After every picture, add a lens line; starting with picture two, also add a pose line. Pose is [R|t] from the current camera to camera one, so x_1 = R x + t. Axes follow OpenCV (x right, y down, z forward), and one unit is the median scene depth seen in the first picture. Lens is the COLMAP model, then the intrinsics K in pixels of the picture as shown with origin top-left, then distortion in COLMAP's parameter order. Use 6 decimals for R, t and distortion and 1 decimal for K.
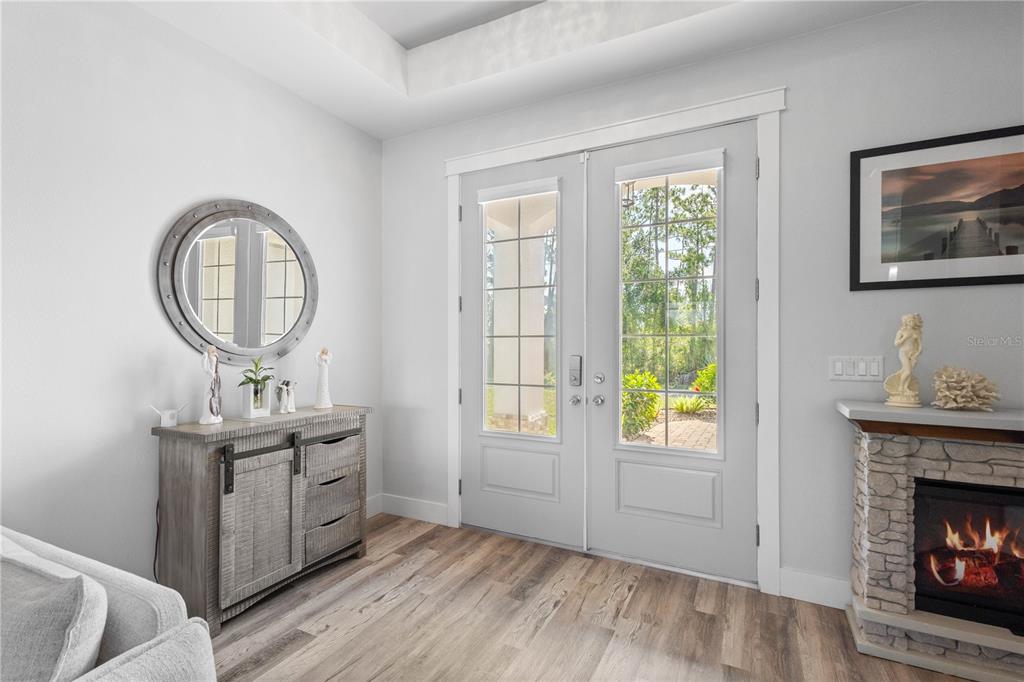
lens RADIAL K [[467.2, 0, 509.1], [0, 467.2, 343.8], [0, 0, 1]] dist [0.001506, 0.000102]
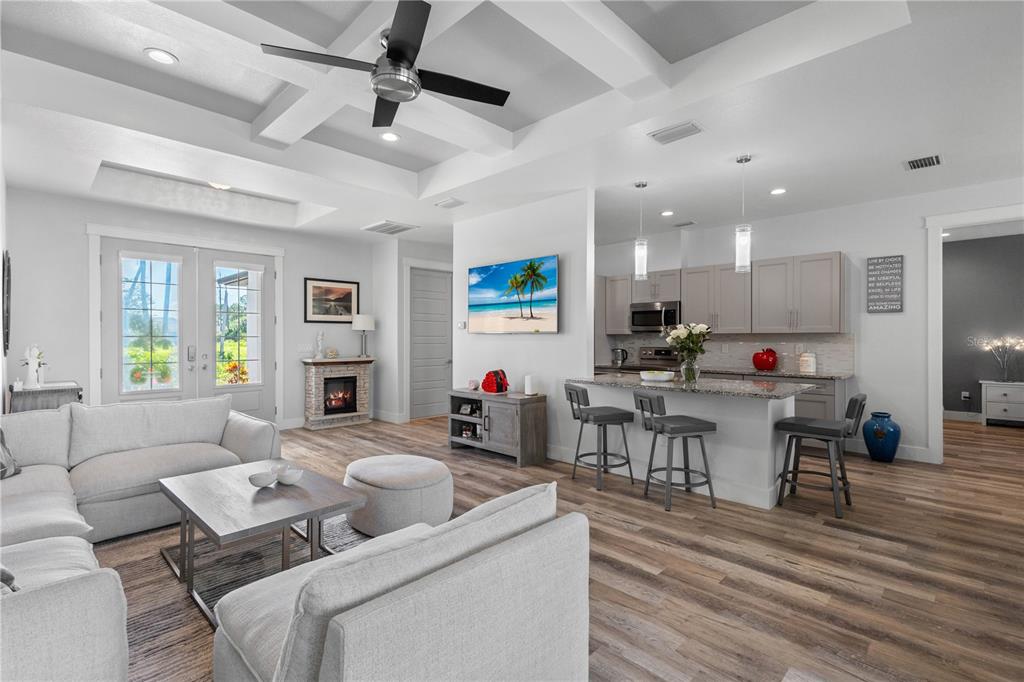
lens RADIAL K [[467.2, 0, 516.0], [0, 467.2, 334.7], [0, 0, 1]] dist [0.001506, 0.000102]
pose [[0.289596, 0.004622, 0.957138, -1.857680], [0.006680, 0.999954, -0.006850, -0.005023], [-0.957126, 0.008377, 0.289552, -1.250526]]
